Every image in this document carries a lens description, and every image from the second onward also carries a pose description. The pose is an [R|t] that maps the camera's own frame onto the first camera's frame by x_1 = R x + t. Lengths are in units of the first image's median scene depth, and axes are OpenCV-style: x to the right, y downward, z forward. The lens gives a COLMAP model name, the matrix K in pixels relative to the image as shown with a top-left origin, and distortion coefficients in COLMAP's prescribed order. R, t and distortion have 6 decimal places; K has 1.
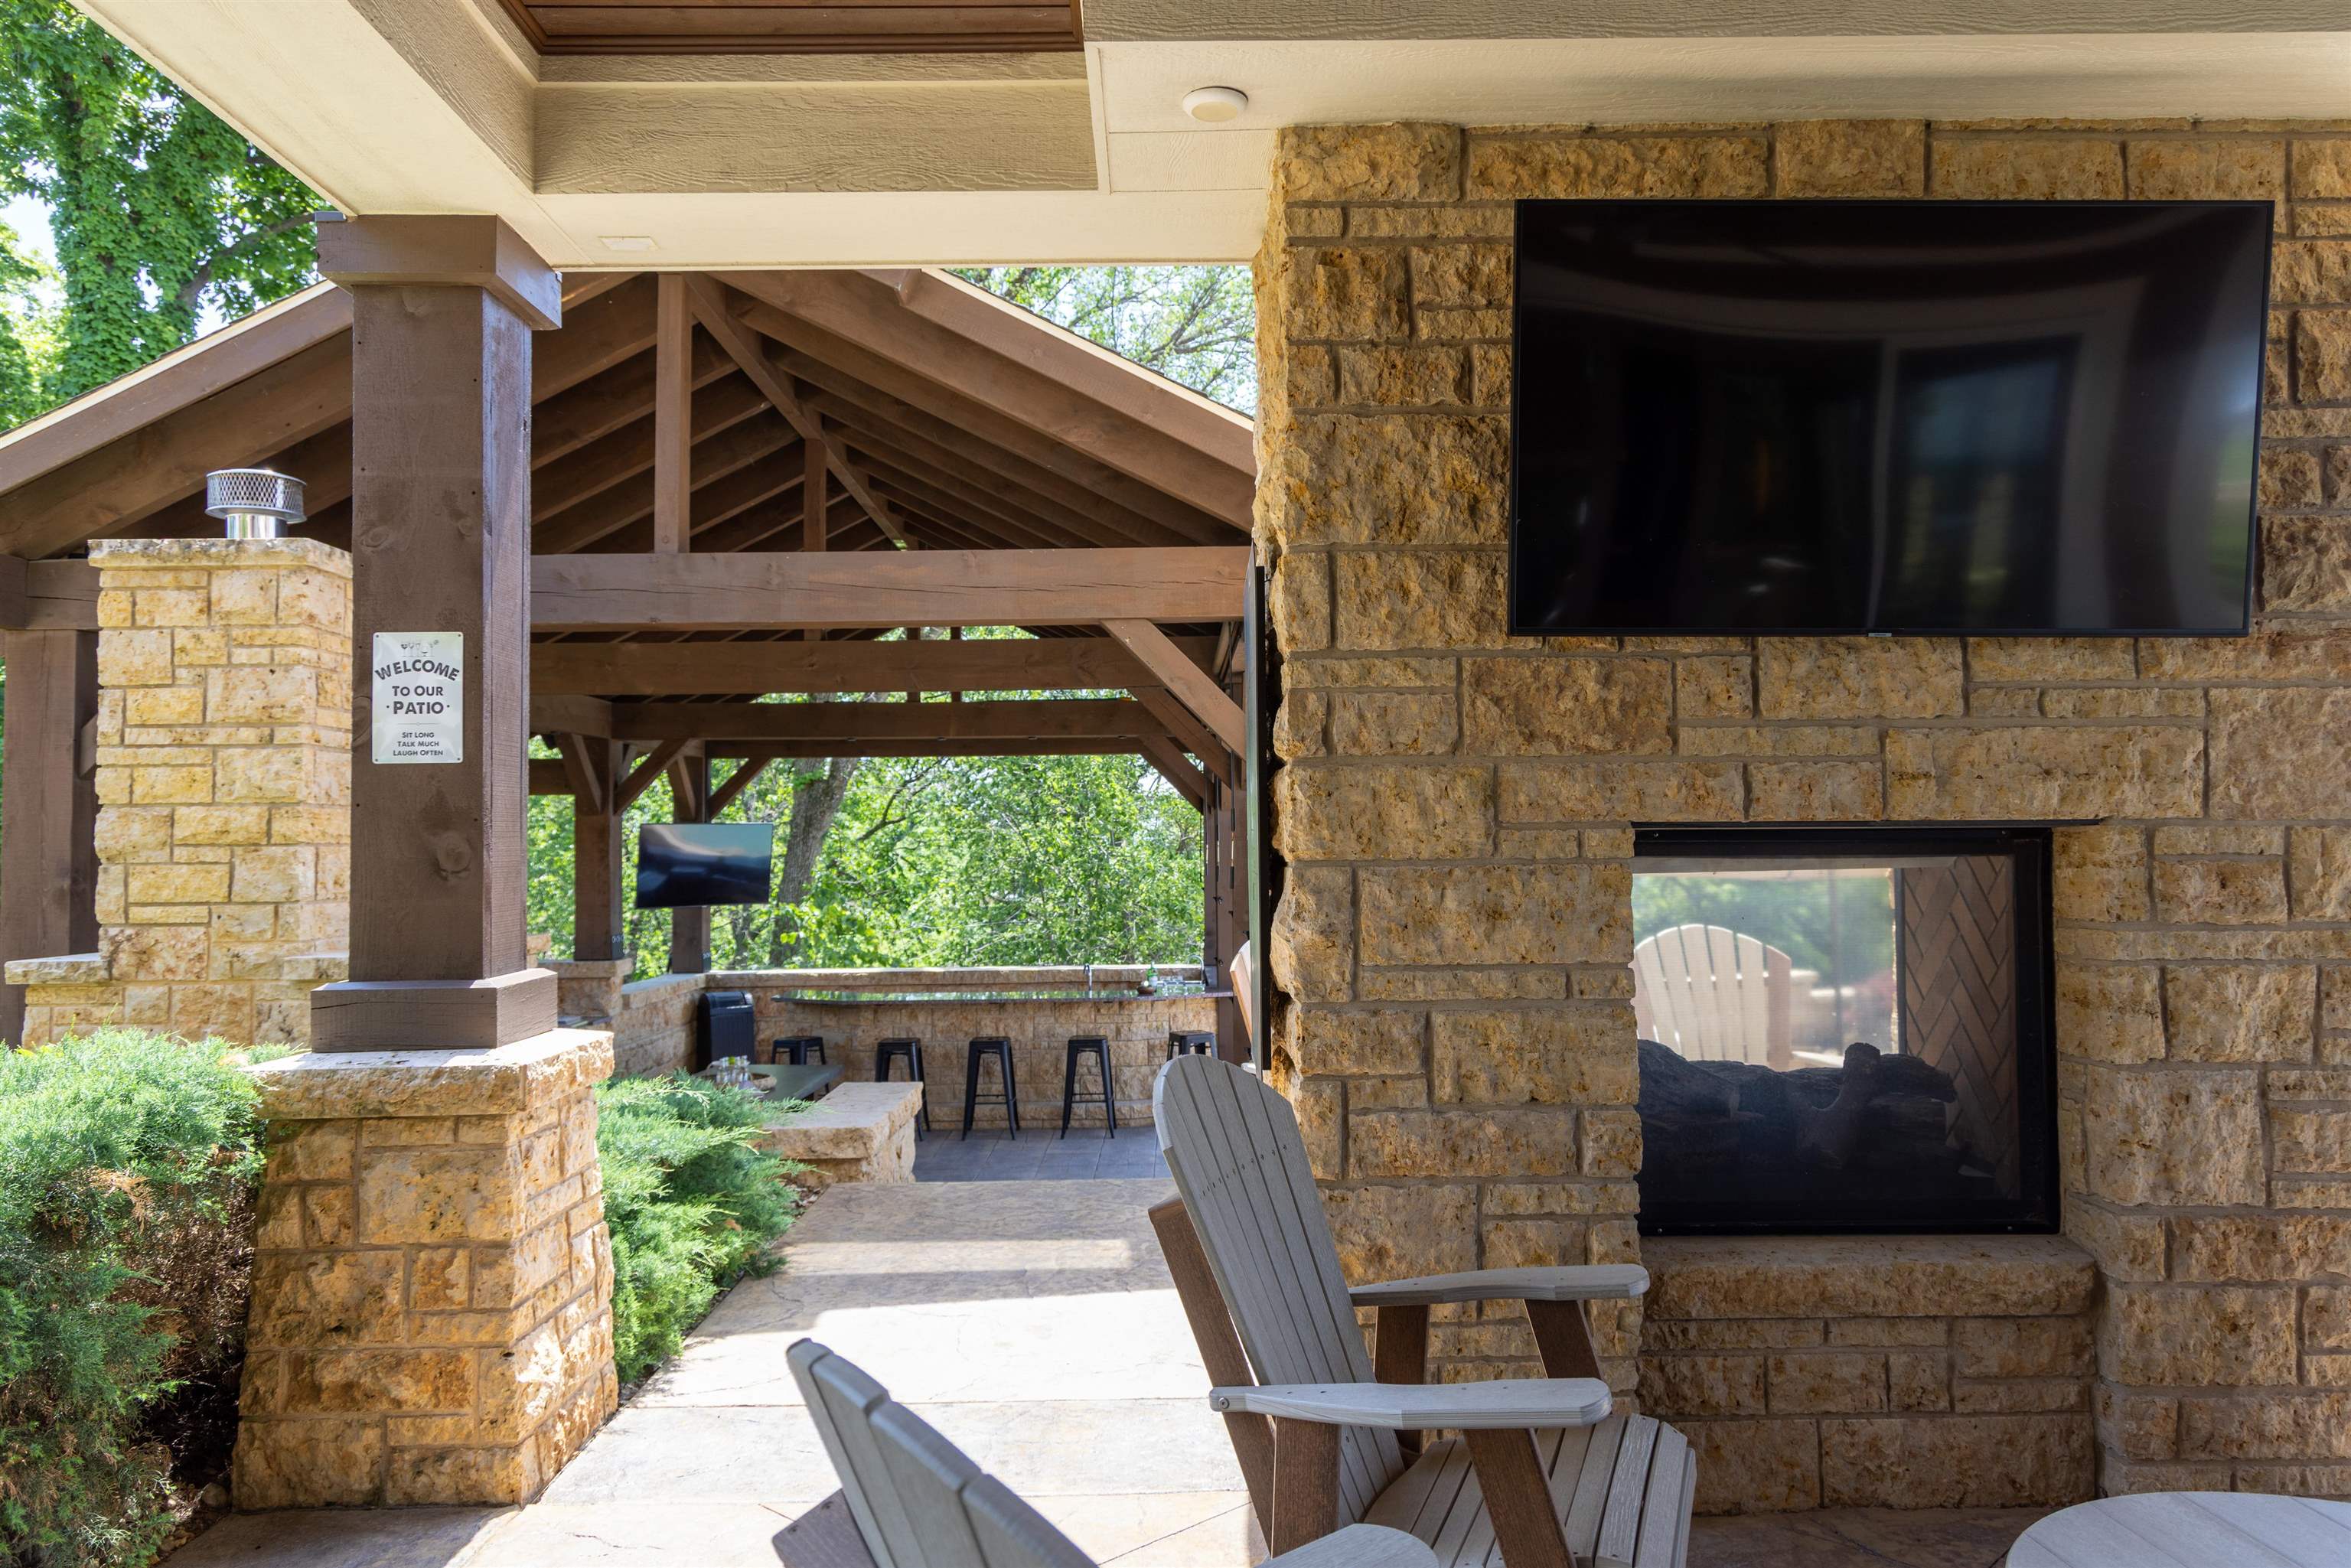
lens RADIAL K [[1606.3, 0, 1179.9], [0, 1606.3, 765.4], [0, 0, 1]] dist [0.009840, -0.001405]
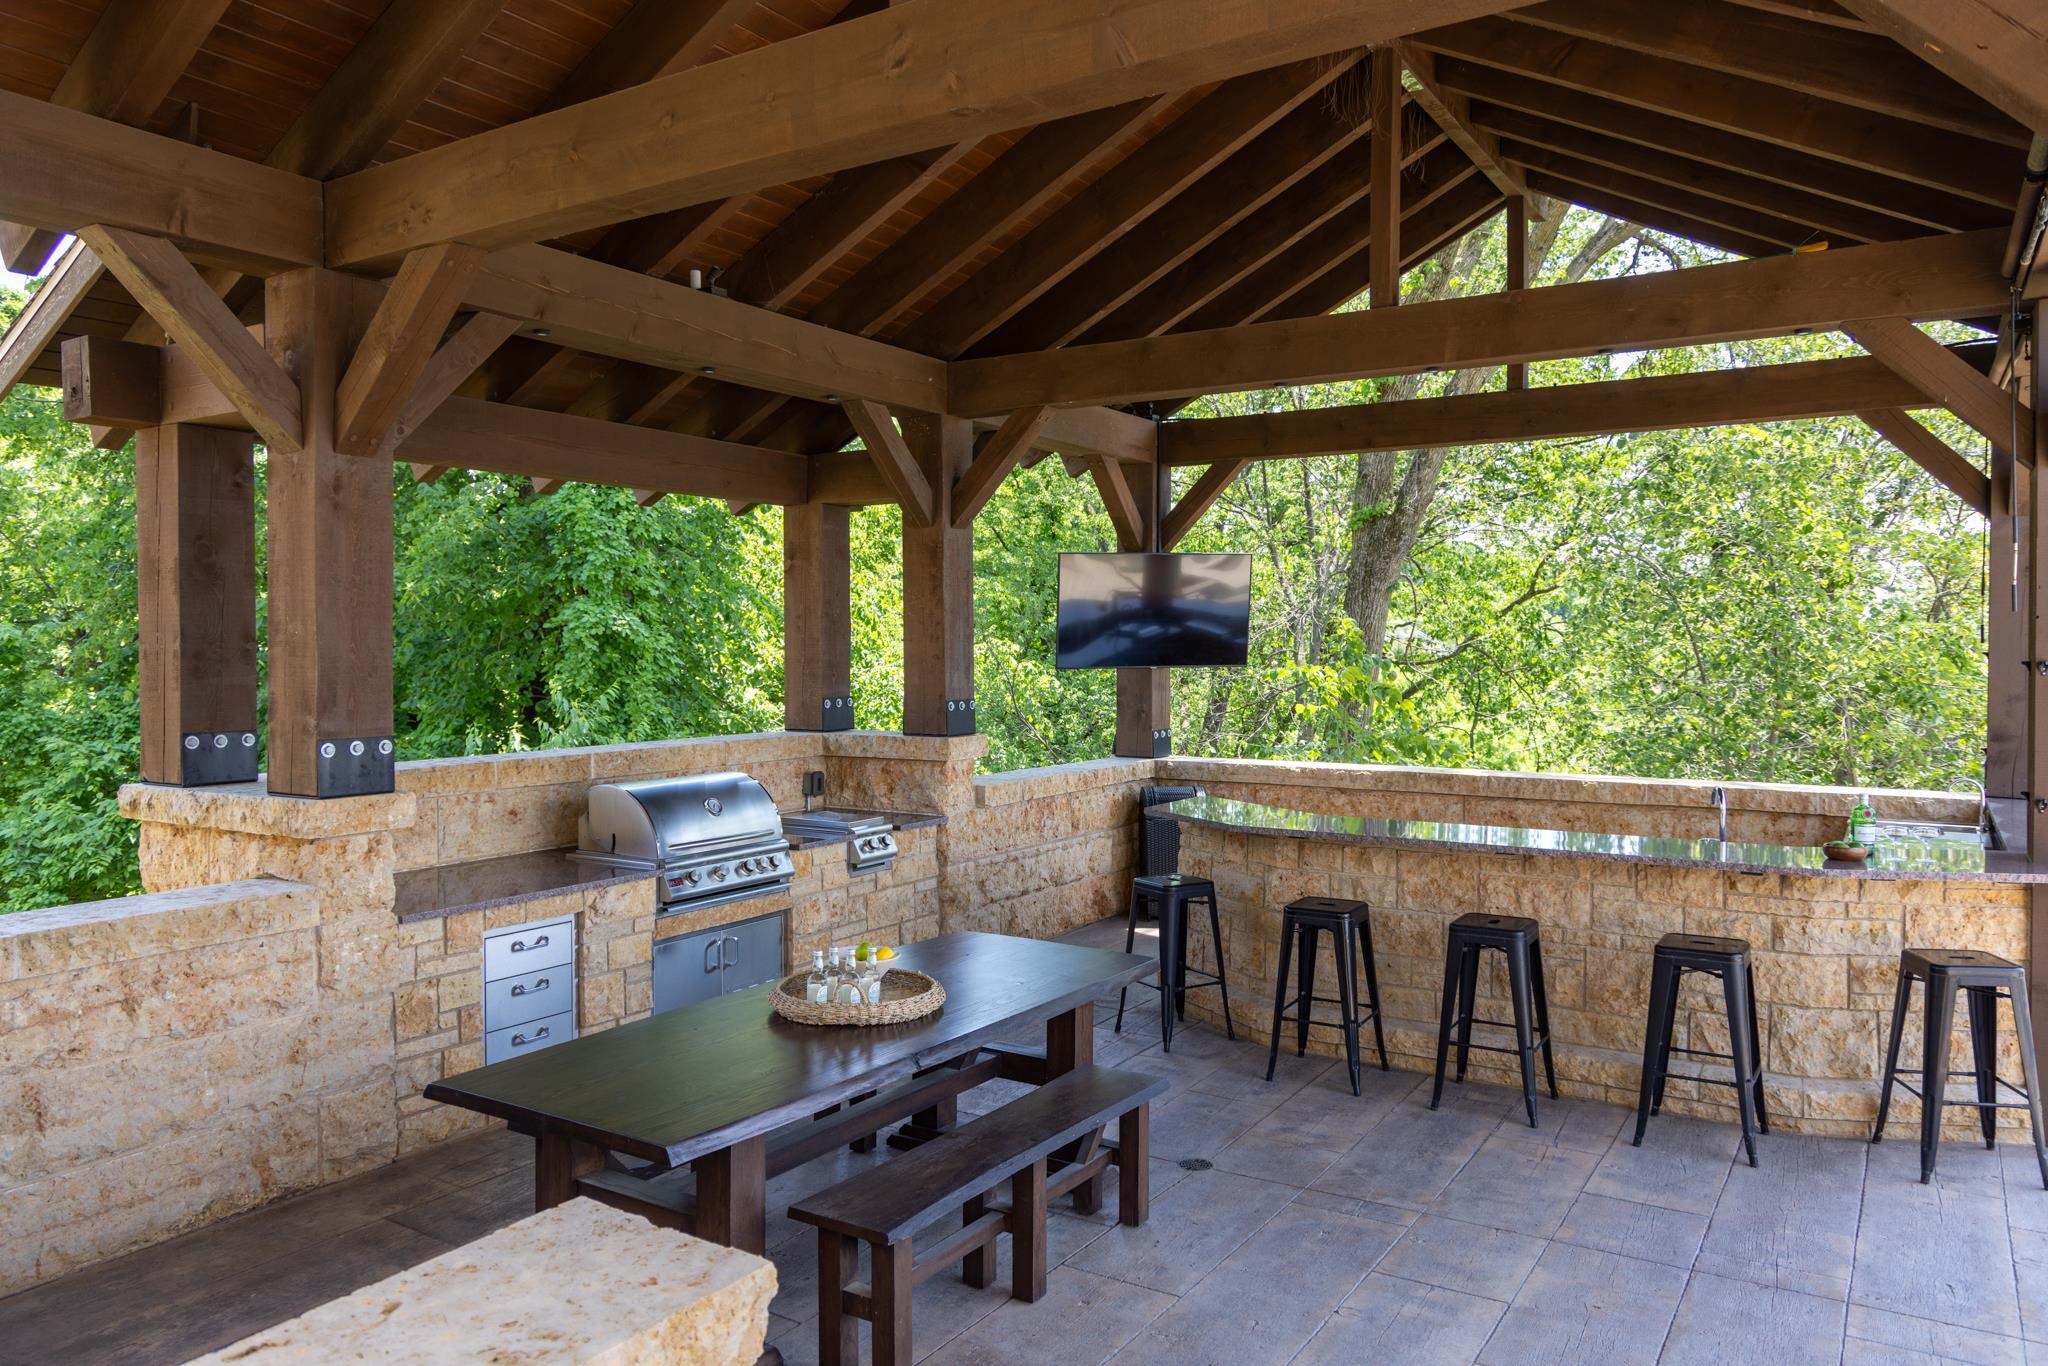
lens RADIAL K [[1399.3, 0, 1027.8], [0, 1399.3, 666.8], [0, 0, 1]] dist [0.009840, -0.001405]
pose [[0.840798, 0.021195, -0.540934, -0.000992], [0.017741, 0.997618, 0.066665, 0.052823], [0.541059, -0.065648, 0.838419, 0.524343]]
